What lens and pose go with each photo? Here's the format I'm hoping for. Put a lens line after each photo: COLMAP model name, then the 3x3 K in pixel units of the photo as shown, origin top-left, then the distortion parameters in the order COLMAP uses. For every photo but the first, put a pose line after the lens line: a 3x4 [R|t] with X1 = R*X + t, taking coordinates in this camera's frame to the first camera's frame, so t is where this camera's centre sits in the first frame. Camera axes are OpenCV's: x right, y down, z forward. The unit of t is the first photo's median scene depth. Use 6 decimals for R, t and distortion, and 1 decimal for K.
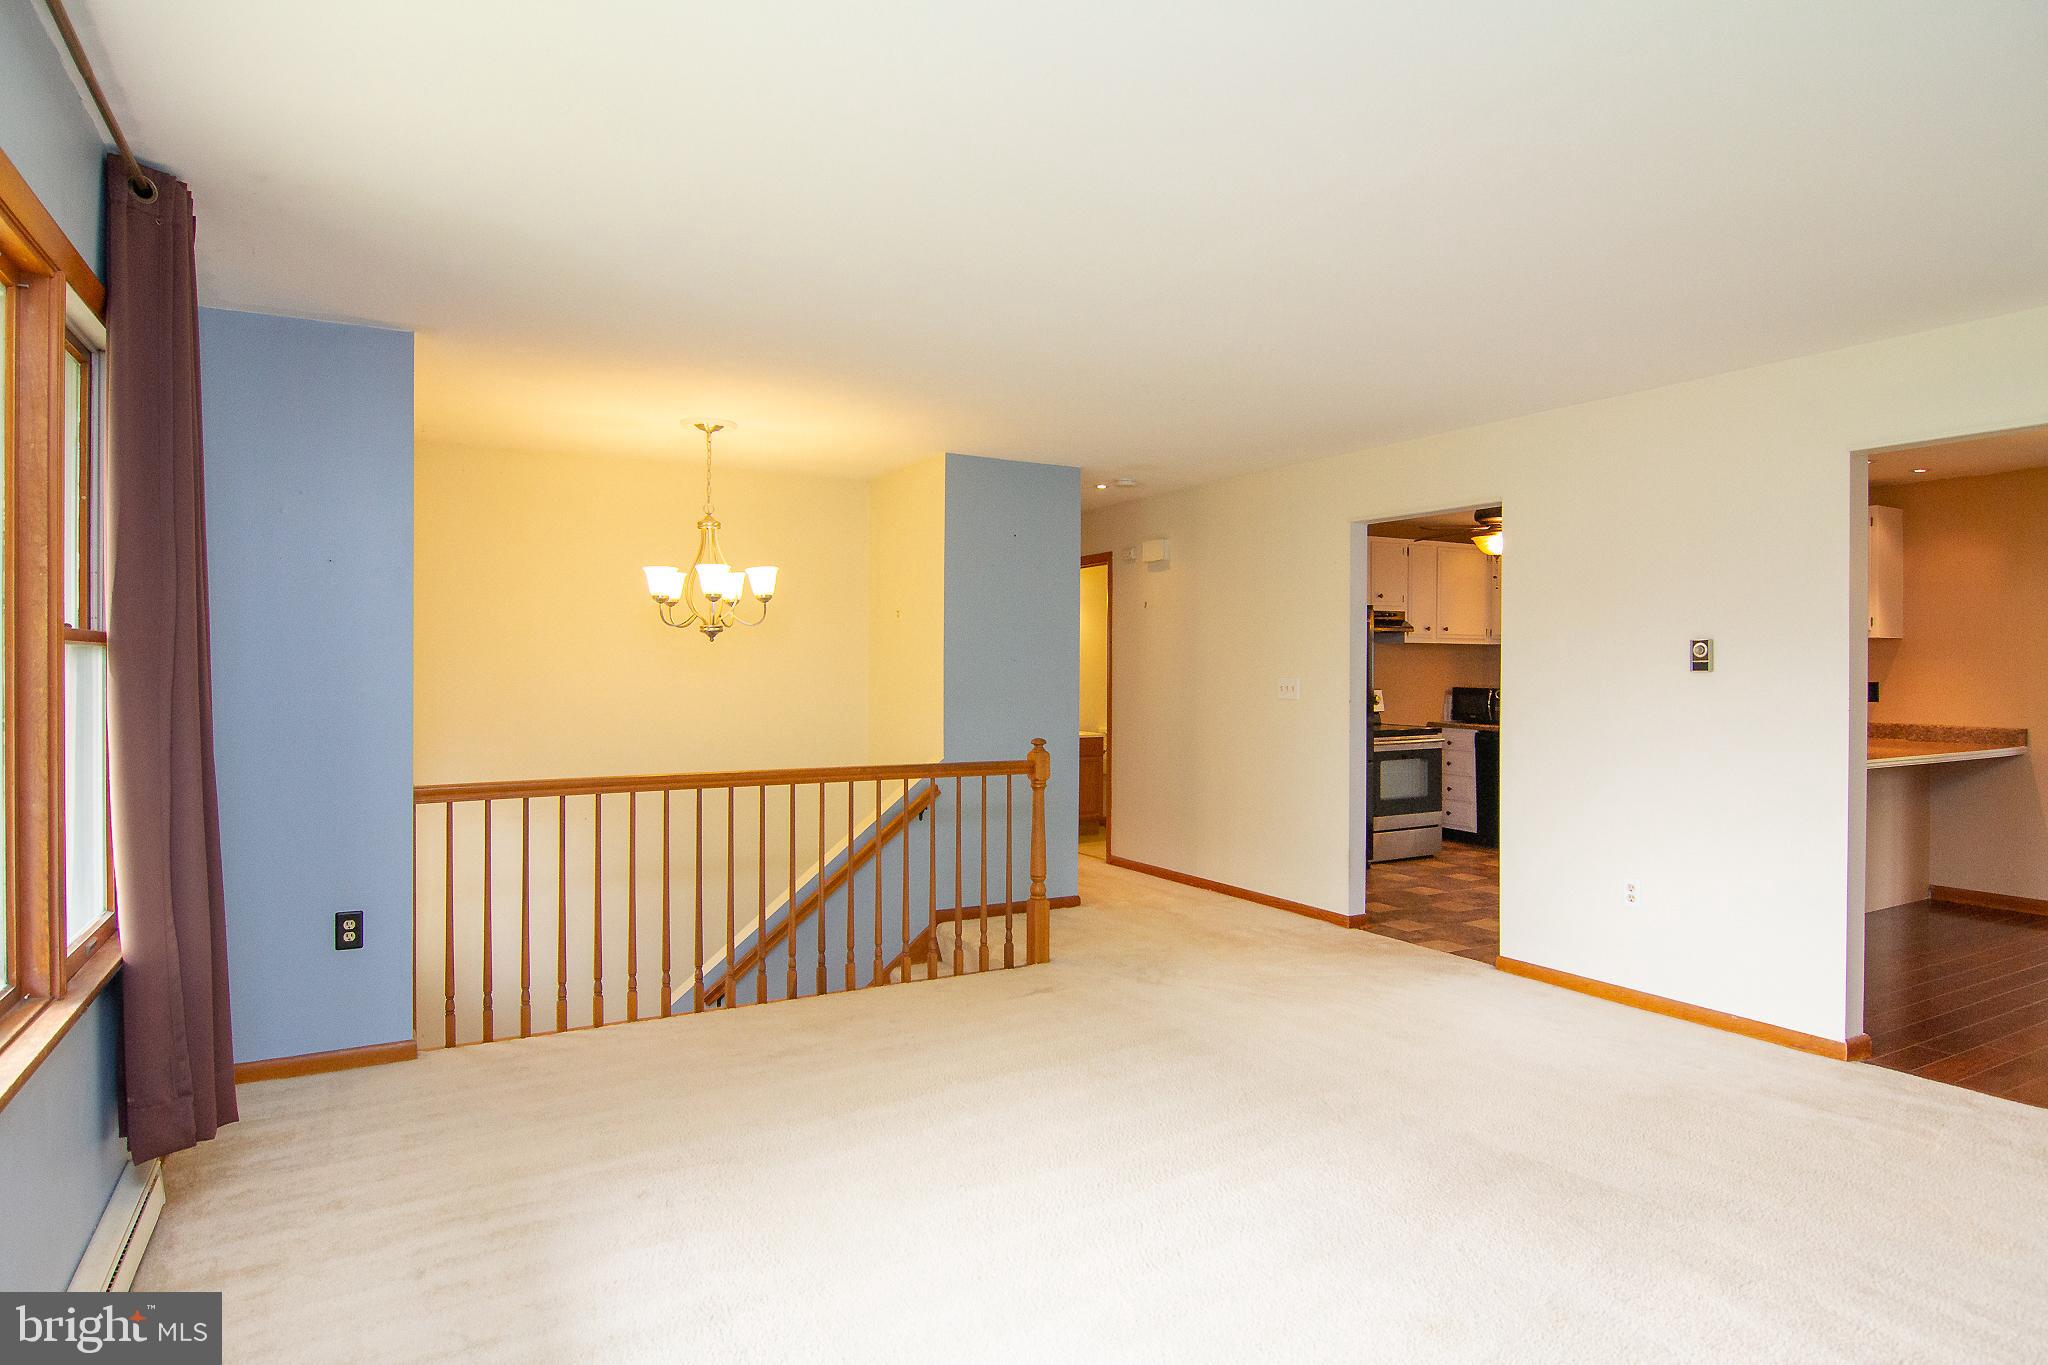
lens RADIAL K [[1187.5, 0, 1018.1], [0, 1187.5, 697.9], [0, 0, 1]] dist [0.015605, -0.019266]
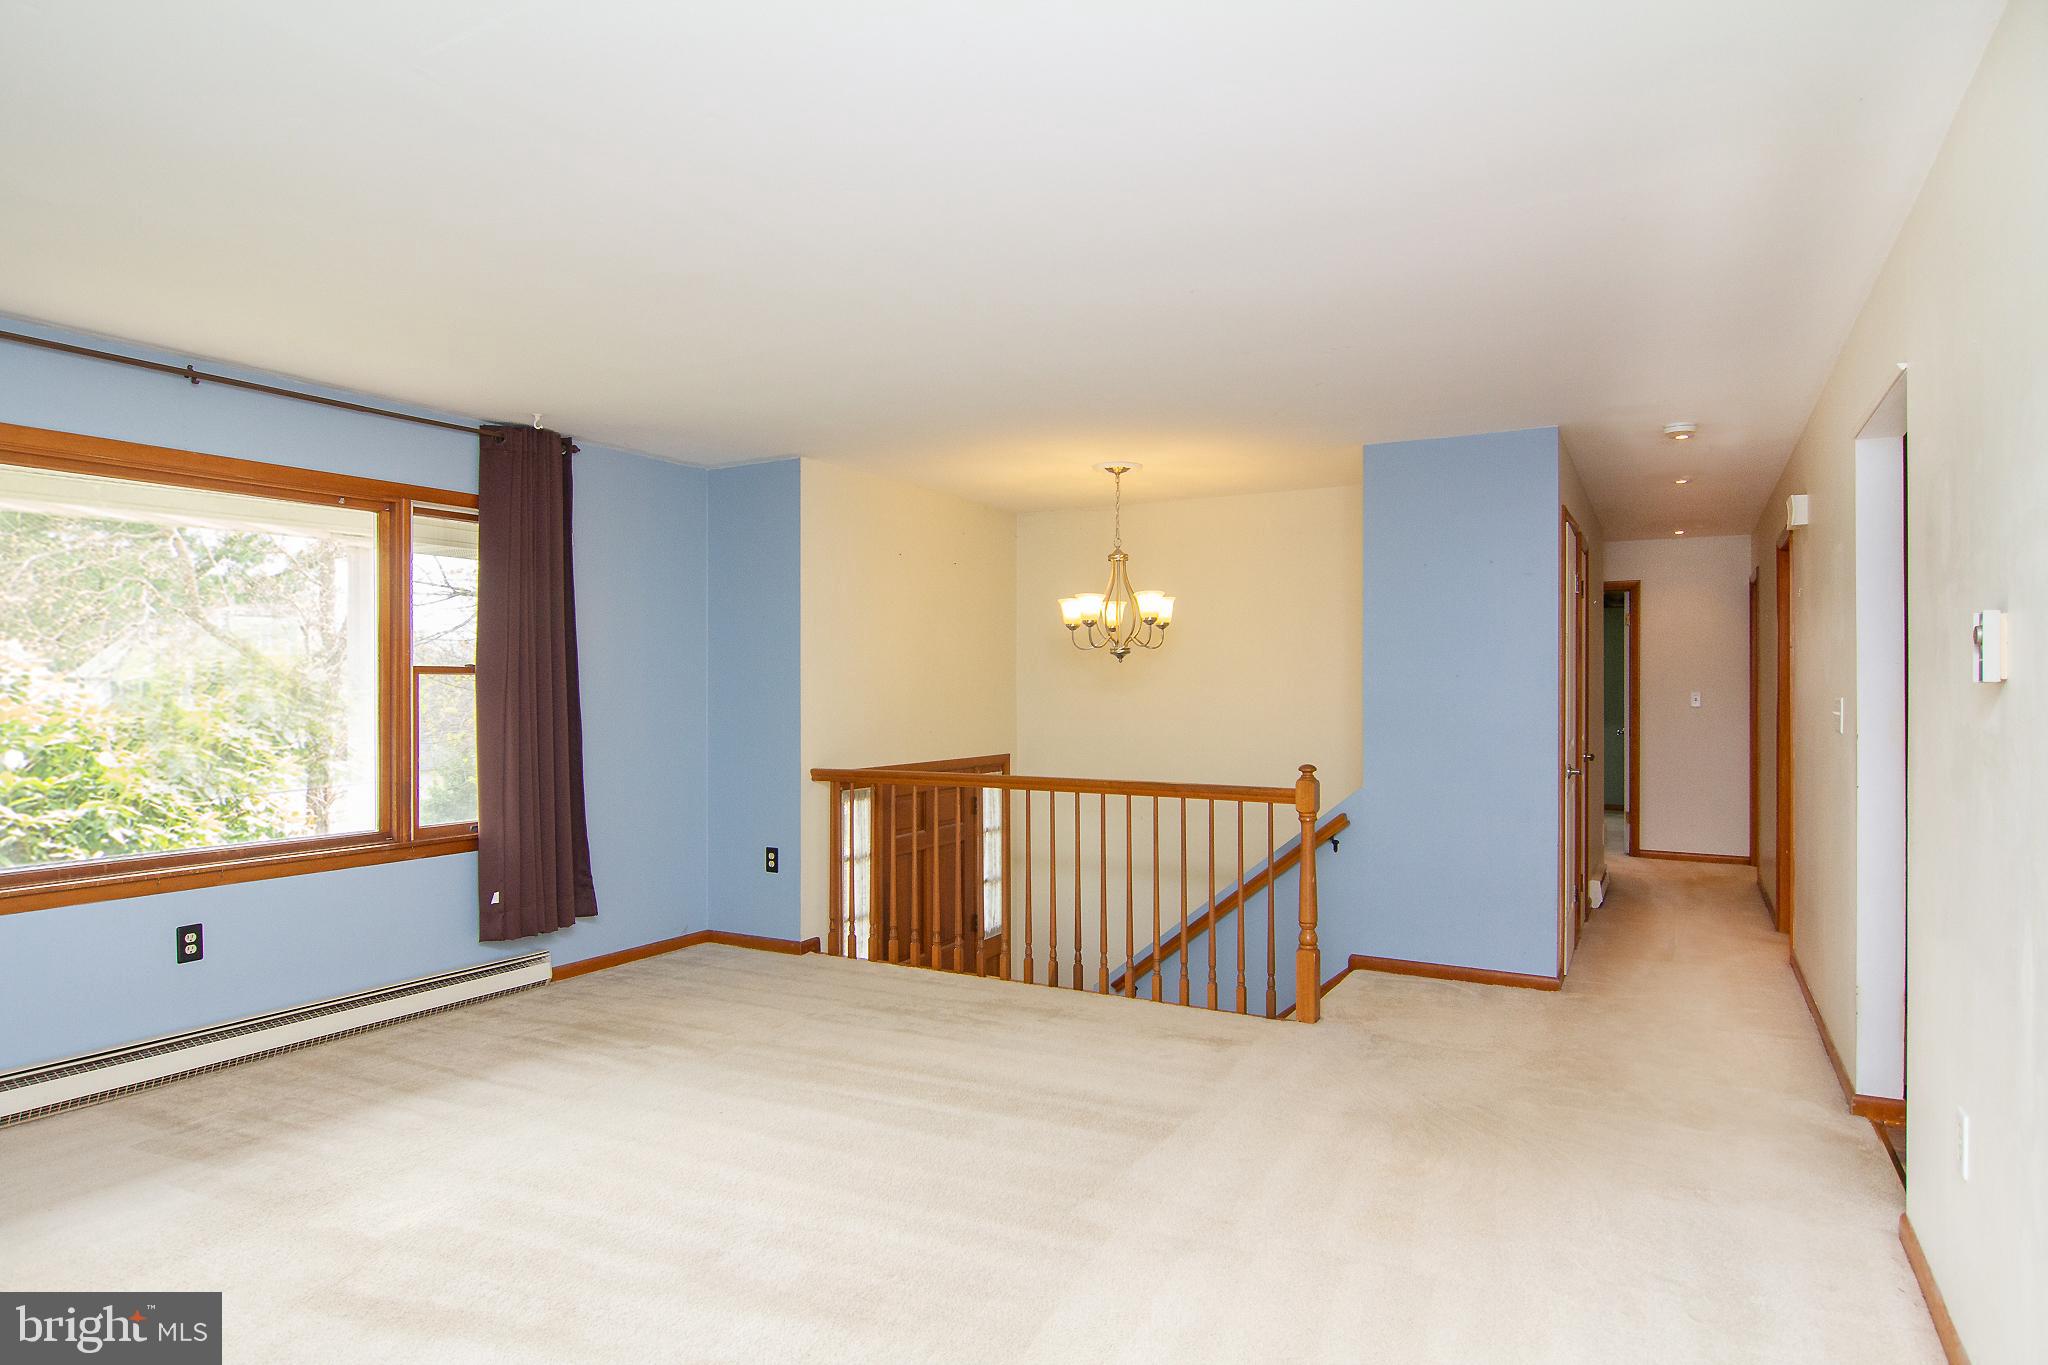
lens RADIAL K [[1187.5, 0, 1024.4], [0, 1187.5, 697.7], [0, 0, 1]] dist [0.015605, -0.019266]
pose [[0.508981, 0.005437, -0.860761, 0.653450], [-0.019130, 0.999805, -0.004996, -0.007015], [0.860565, 0.019009, 0.508986, 0.363346]]
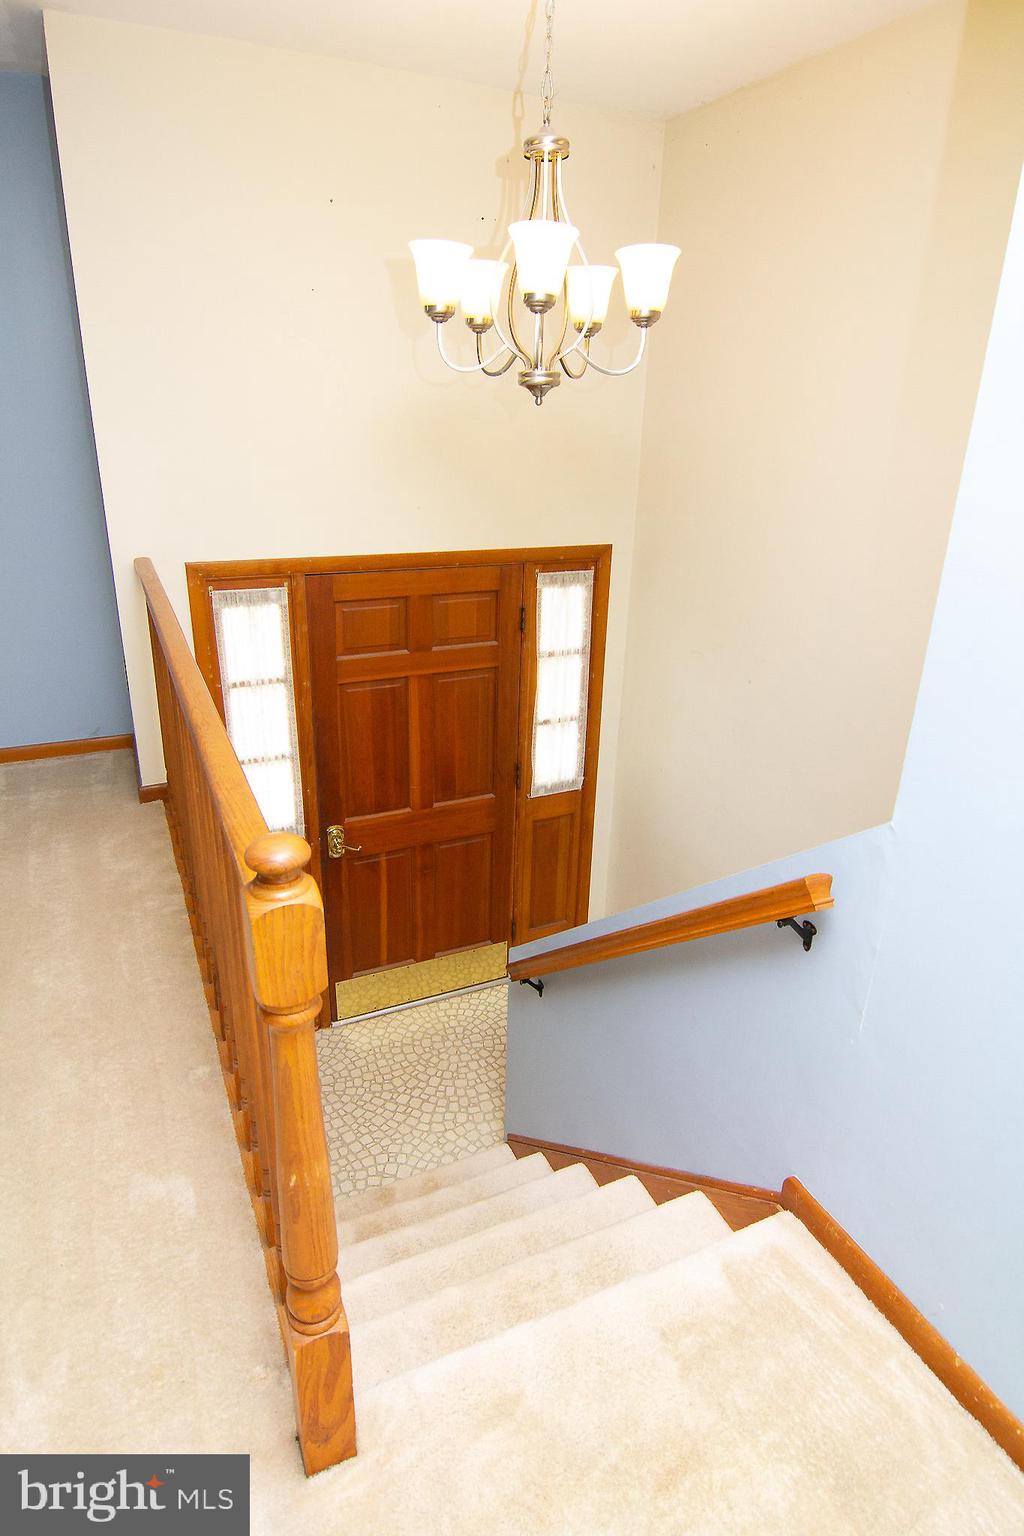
lens RADIAL K [[890.6, 0, 516.7], [0, 890.6, 768.6], [0, 0, 1]] dist [0.015605, -0.019266]
pose [[-0.088629, 0.367497, -0.925792, 0.181902], [-0.053228, 0.926374, 0.372824, -0.045126], [0.994641, 0.082321, -0.062543, 1.036776]]
